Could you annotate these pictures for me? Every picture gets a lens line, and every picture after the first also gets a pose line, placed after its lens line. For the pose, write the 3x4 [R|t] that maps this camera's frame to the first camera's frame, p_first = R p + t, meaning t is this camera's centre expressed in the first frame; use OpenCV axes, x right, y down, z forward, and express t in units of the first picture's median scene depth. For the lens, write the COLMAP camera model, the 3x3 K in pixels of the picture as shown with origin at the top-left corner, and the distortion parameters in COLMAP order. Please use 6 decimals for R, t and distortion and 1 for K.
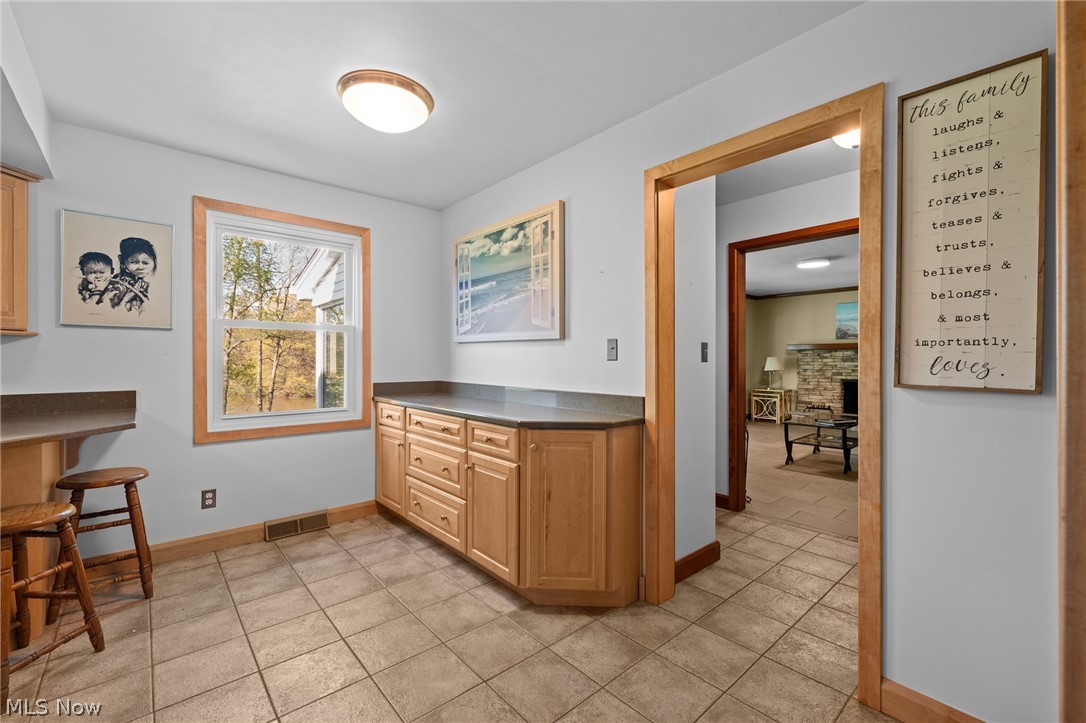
lens RADIAL K [[457.4, 0, 543.4], [0, 457.4, 358.3], [0, 0, 1]] dist [-0.001021, -0.000370]
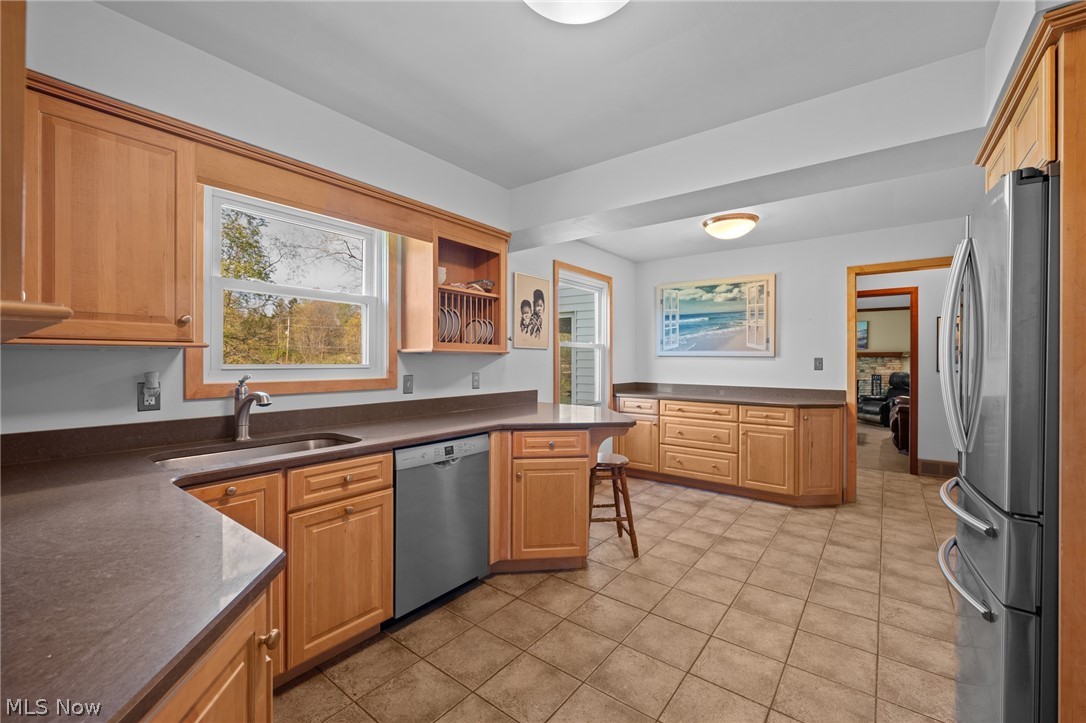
lens RADIAL K [[444.8, 0, 544.6], [0, 444.8, 359.0], [0, 0, 1]] dist [-0.001099, -0.000355]
pose [[0.981863, 0.003634, 0.189559, -1.060982], [-0.003518, 0.999993, -0.000947, -0.028576], [-0.189562, 0.000263, 0.981869, -0.422602]]
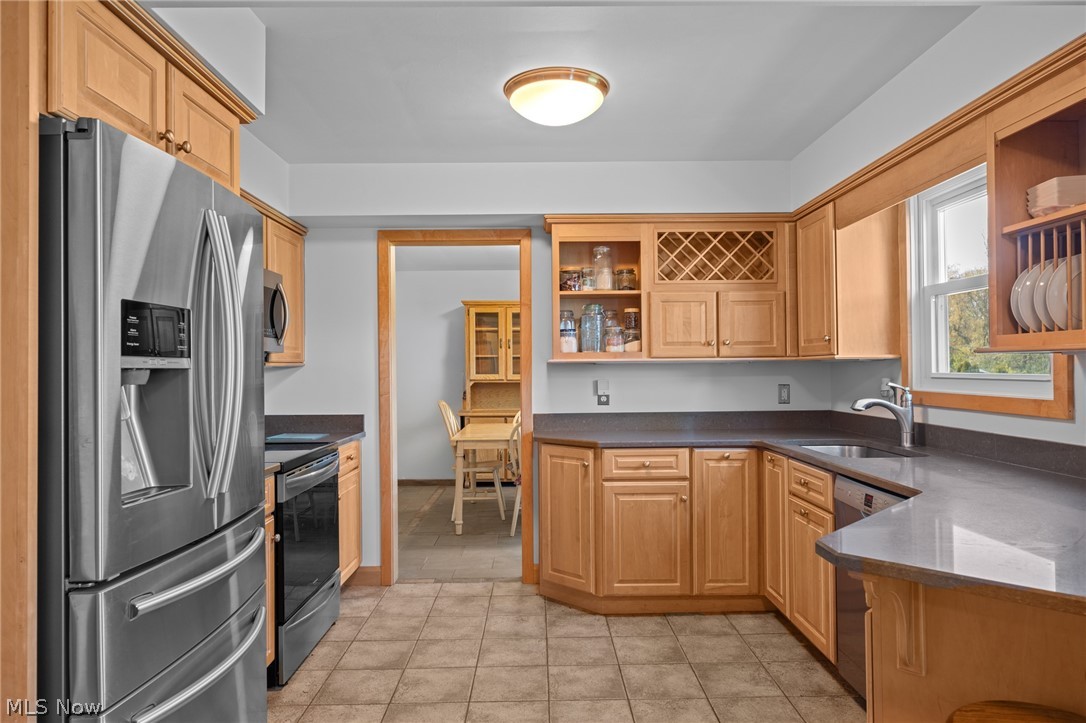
lens RADIAL K [[681.3, 0, 547.4], [0, 681.3, 358.6], [0, 0, 1]] dist [0.005846, 0.000508]
pose [[-0.654635, -0.005547, -0.755925, -0.174288], [0.008993, 0.999845, -0.015125, -0.030035], [0.755892, -0.016699, -0.654484, 0.658229]]
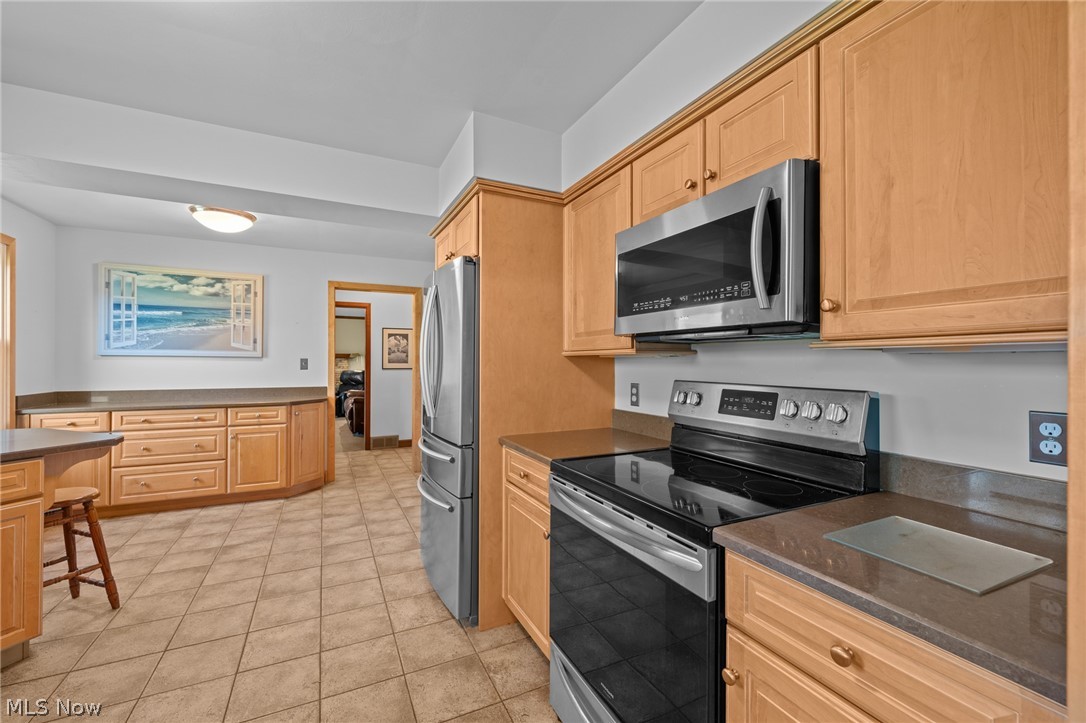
lens RADIAL K [[448.5, 0, 544.4], [0, 448.5, 359.6], [0, 0, 1]] dist [-0.000583, 0.000090]
pose [[0.263660, 0.004510, 0.964605, -1.246420], [-0.002385, 0.999989, -0.004023, -0.028476], [-0.964613, -0.001240, 0.263667, -0.429976]]
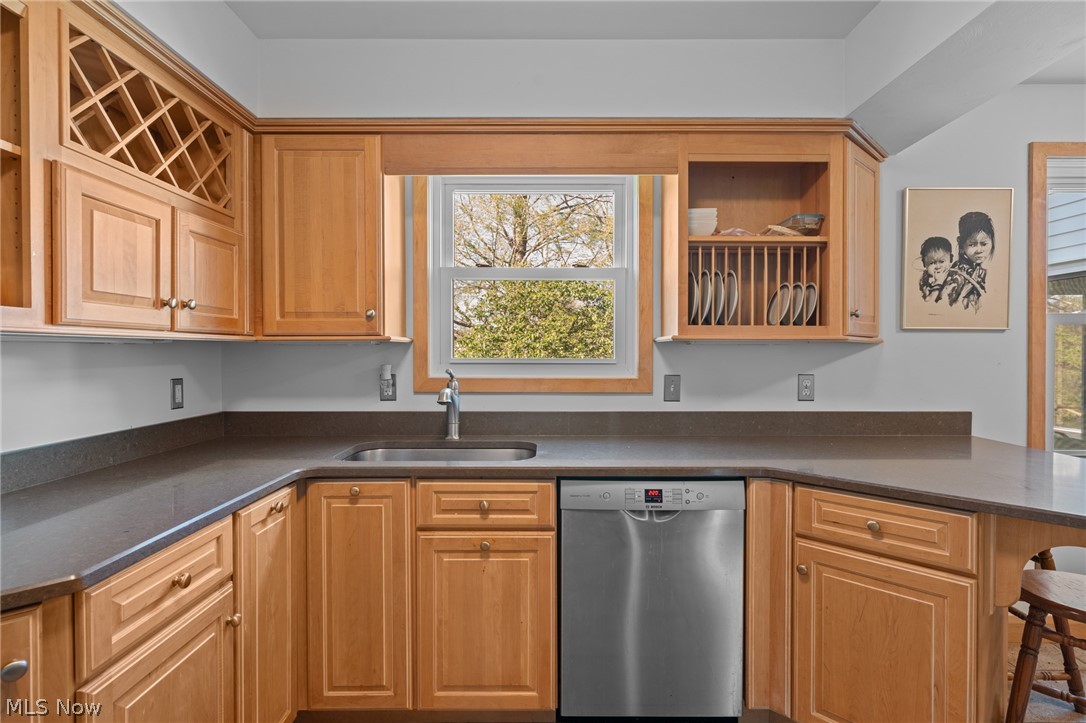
lens RADIAL K [[543.0, 0, 543.6], [0, 543.0, 357.5], [0, 0, 1]] dist [0.000394, -0.000381]
pose [[0.746628, 0.007353, -0.665201, -0.759040], [0.000306, 0.999935, 0.011397, -0.028884], [0.665242, -0.008713, 0.746577, -0.146664]]
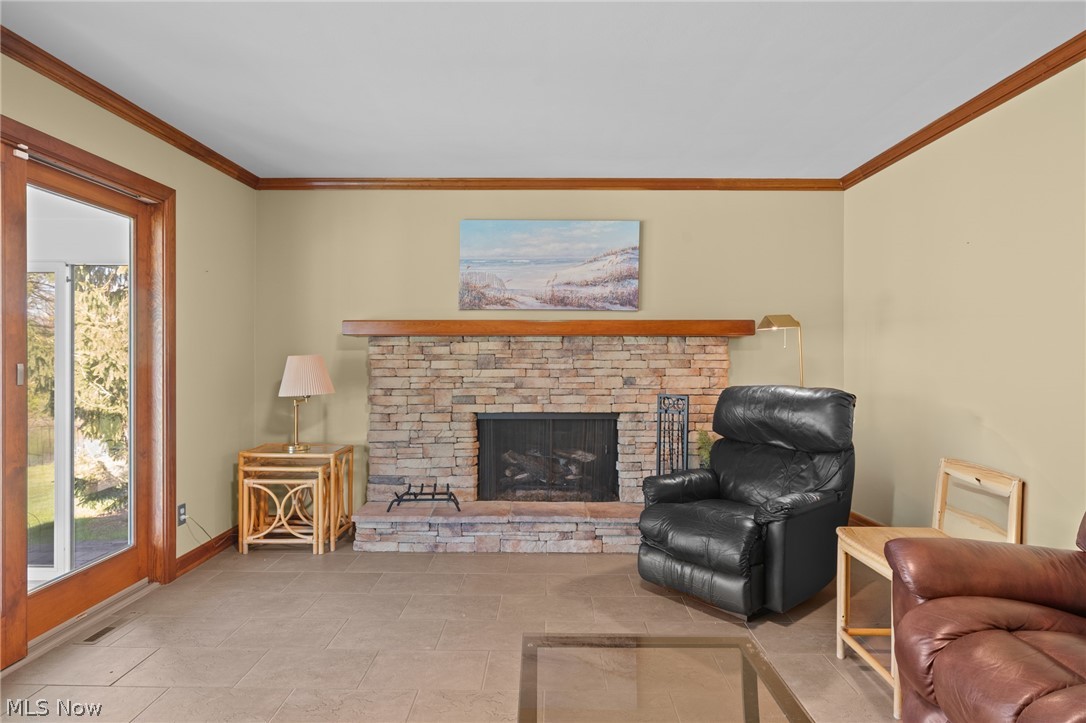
lens RADIAL K [[619.8, 0, 548.4], [0, 619.8, 357.2], [0, 0, 1]] dist [0.001156, 0.000390]
pose [[0.665493, -0.003368, 0.746396, 0.878897], [-0.000181, 0.999989, 0.004673, -0.012011], [-0.746404, -0.003245, 0.665485, 1.755563]]
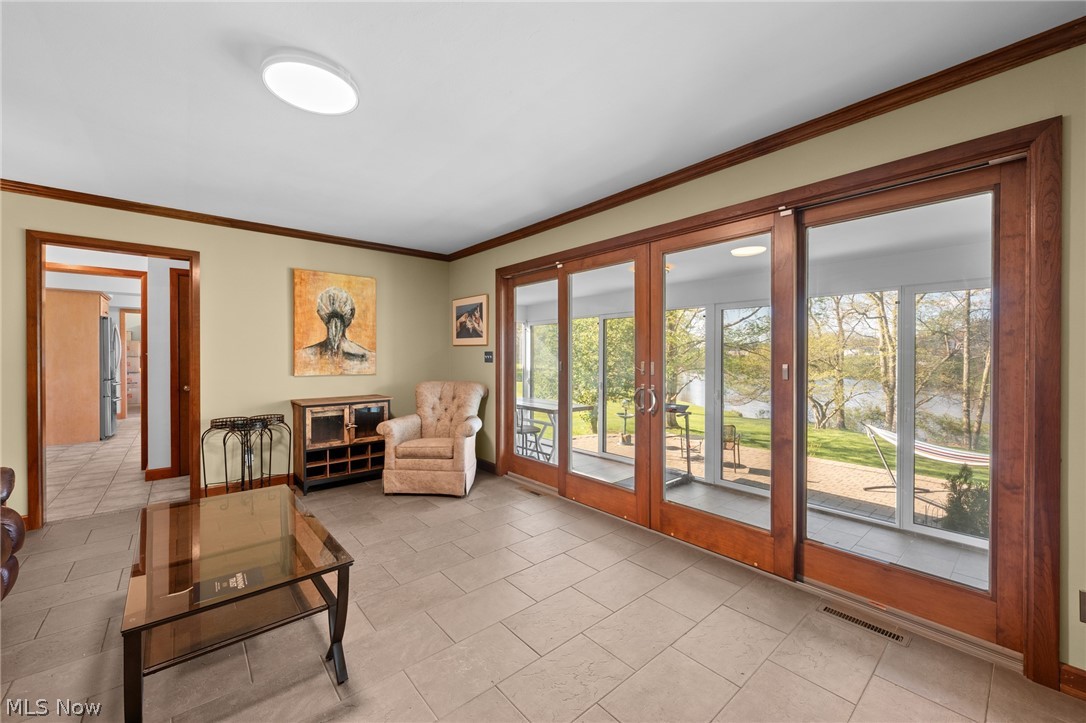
lens RADIAL K [[426.7, 0, 550.8], [0, 426.7, 359.1], [0, 0, 1]] dist [0.000807, 0.000031]
pose [[-0.008709, 0.005031, -0.999949, 1.887822], [-0.002824, 0.999983, 0.005056, -0.011383], [0.999958, 0.002868, -0.008695, 2.450056]]
